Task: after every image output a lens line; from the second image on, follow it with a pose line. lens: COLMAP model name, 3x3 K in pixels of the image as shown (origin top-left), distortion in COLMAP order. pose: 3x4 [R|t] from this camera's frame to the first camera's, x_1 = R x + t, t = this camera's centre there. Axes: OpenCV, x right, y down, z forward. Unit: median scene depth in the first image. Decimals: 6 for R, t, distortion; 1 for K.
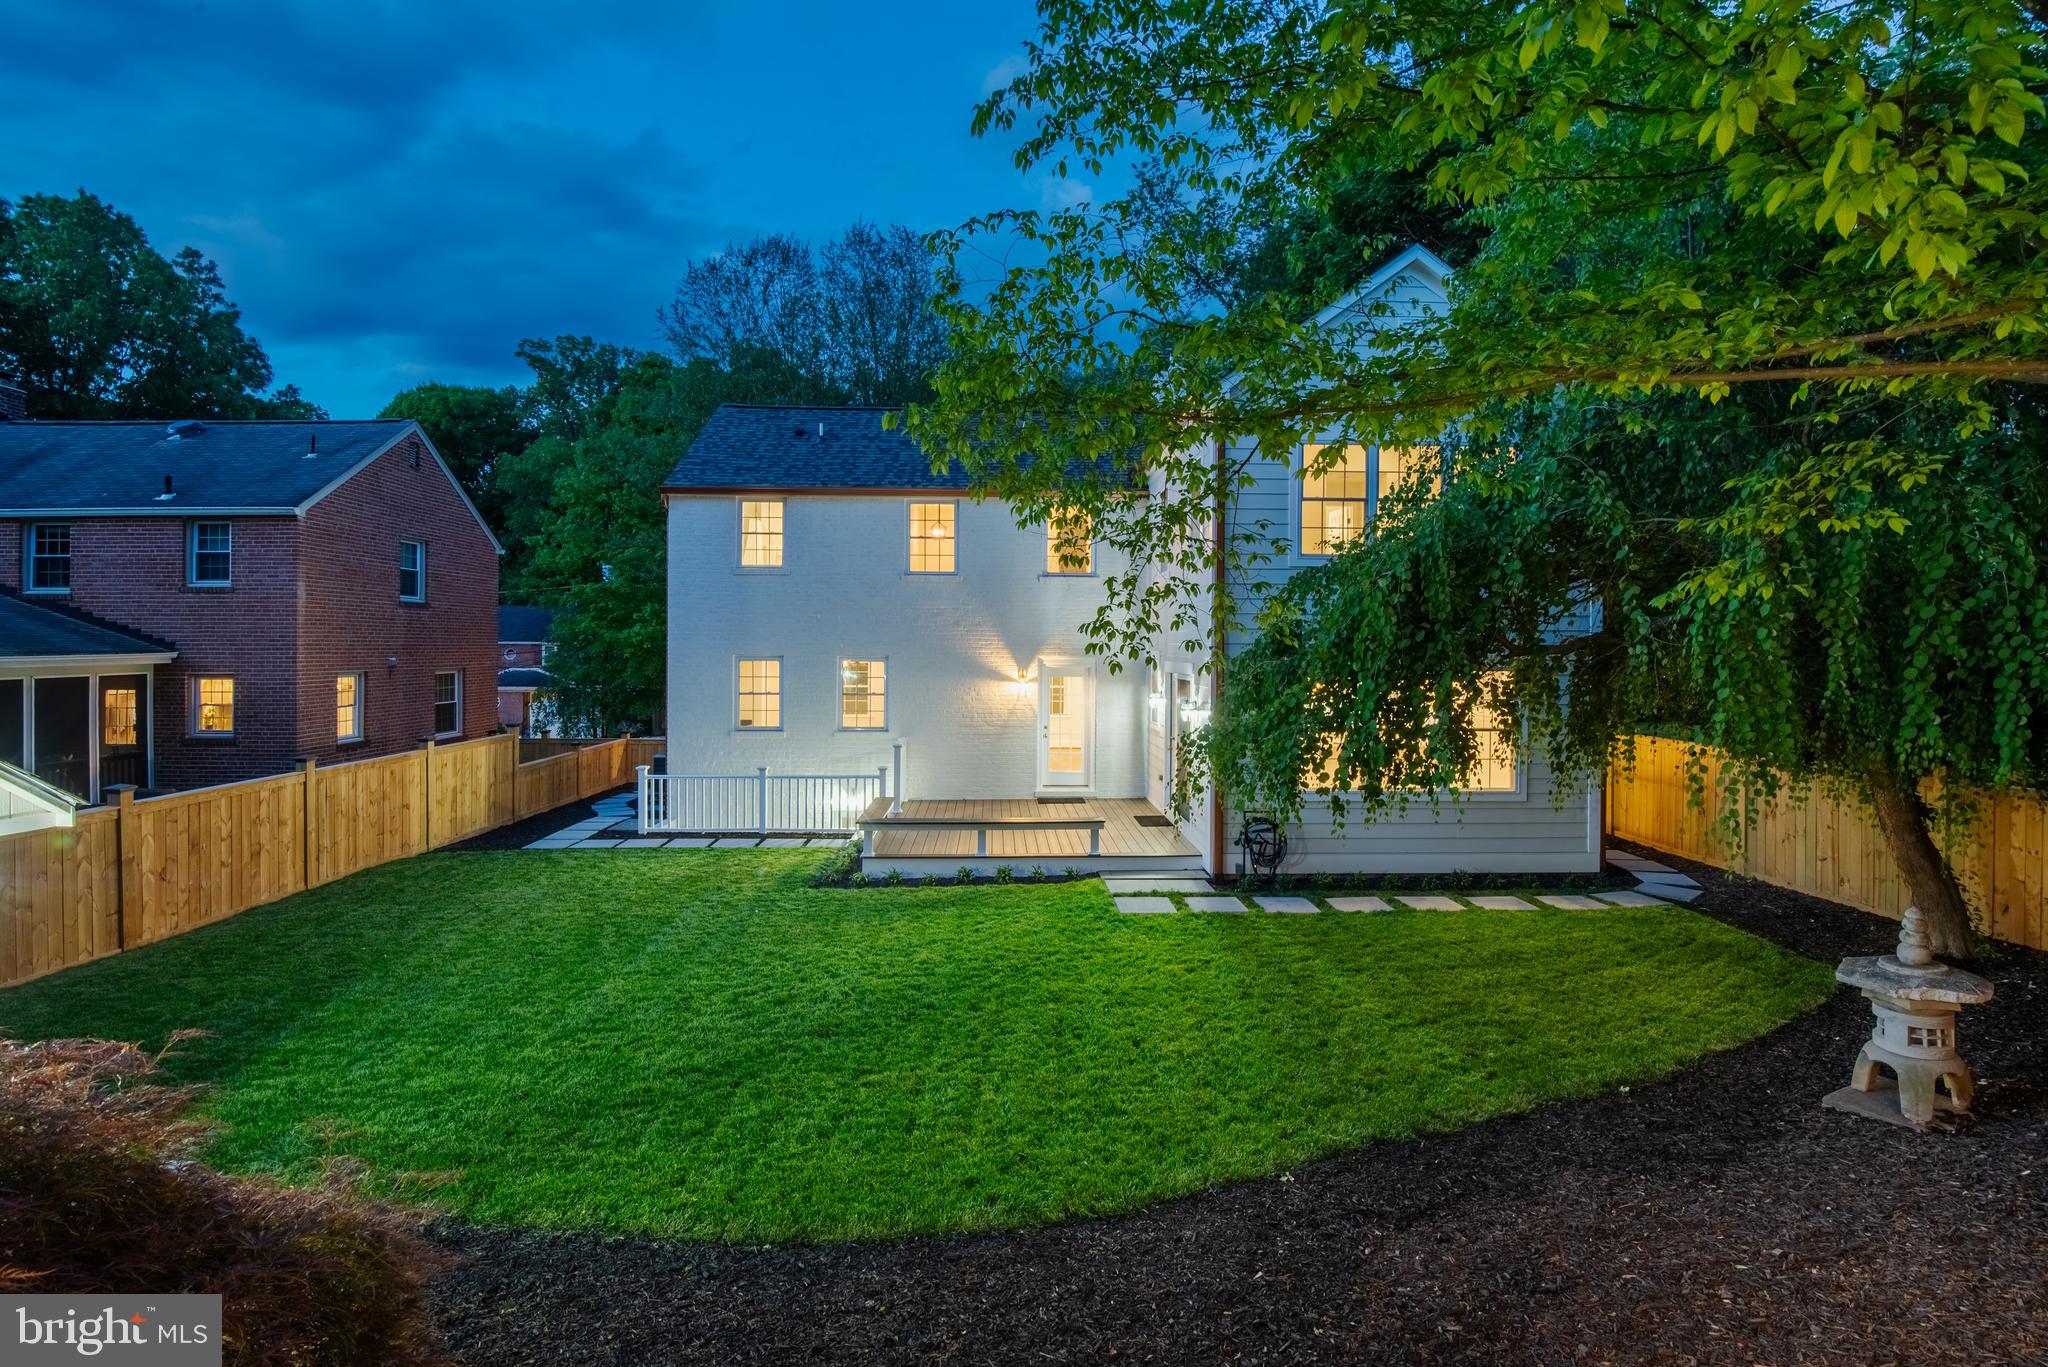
lens RADIAL K [[980.2, 0, 1042.6], [0, 980.2, 643.8], [0, 0, 1]] dist [-0.025334, -0.007751]
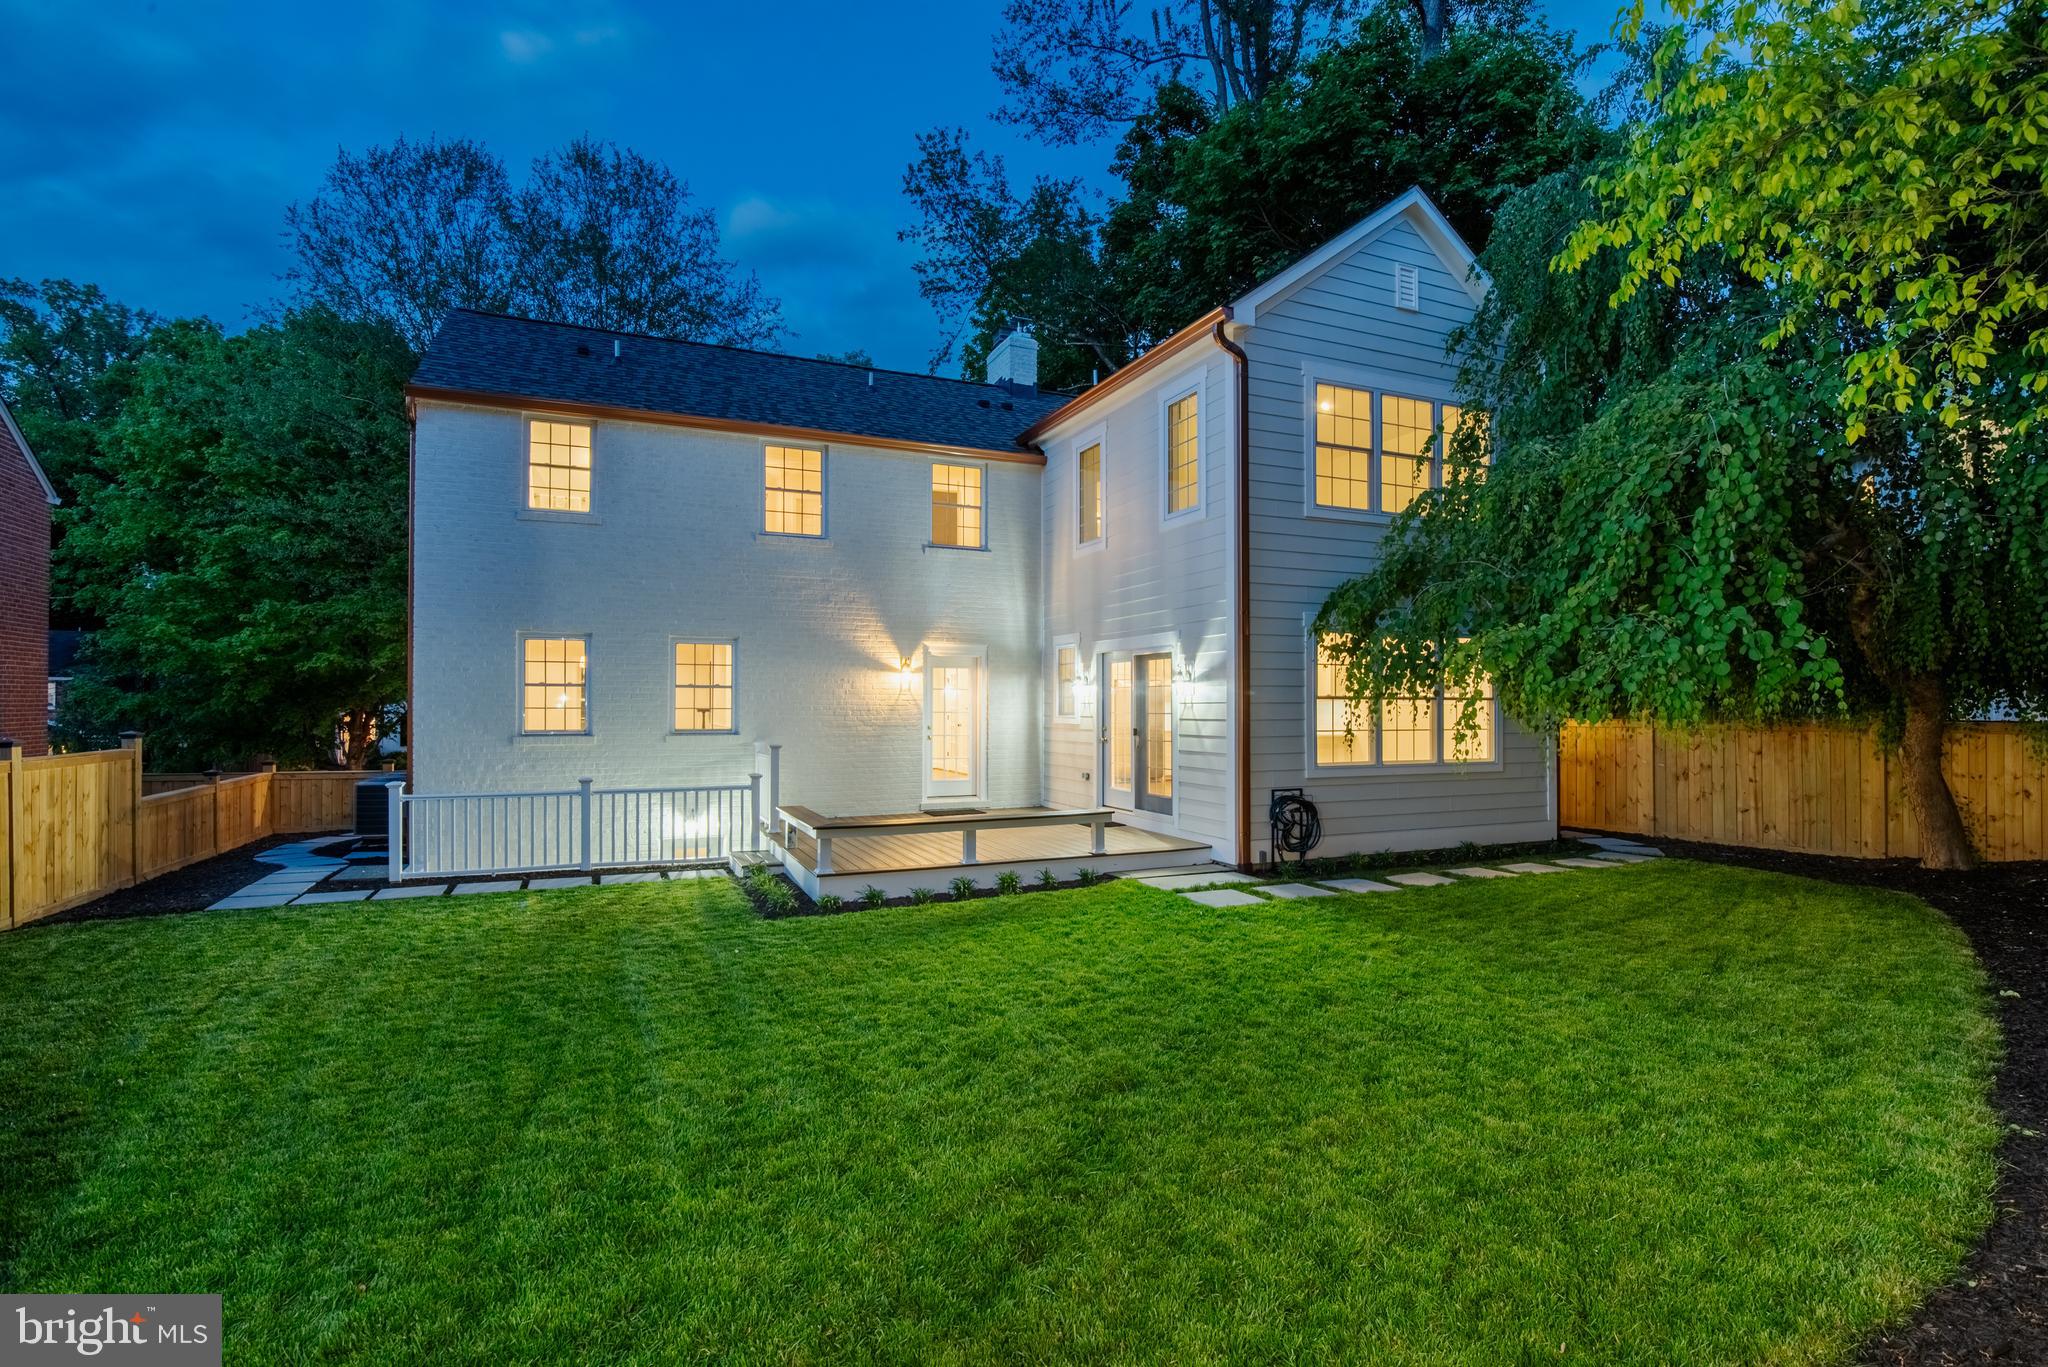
lens RADIAL K [[980.2, 0, 1040.1], [0, 980.2, 699.1], [0, 0, 1]] dist [-0.025334, -0.007751]
pose [[0.928488, -0.001341, 0.371360, -0.246892], [0.003851, 0.999974, -0.006020, 0.074467], [-0.371343, 0.007020, 0.928469, 0.209775]]
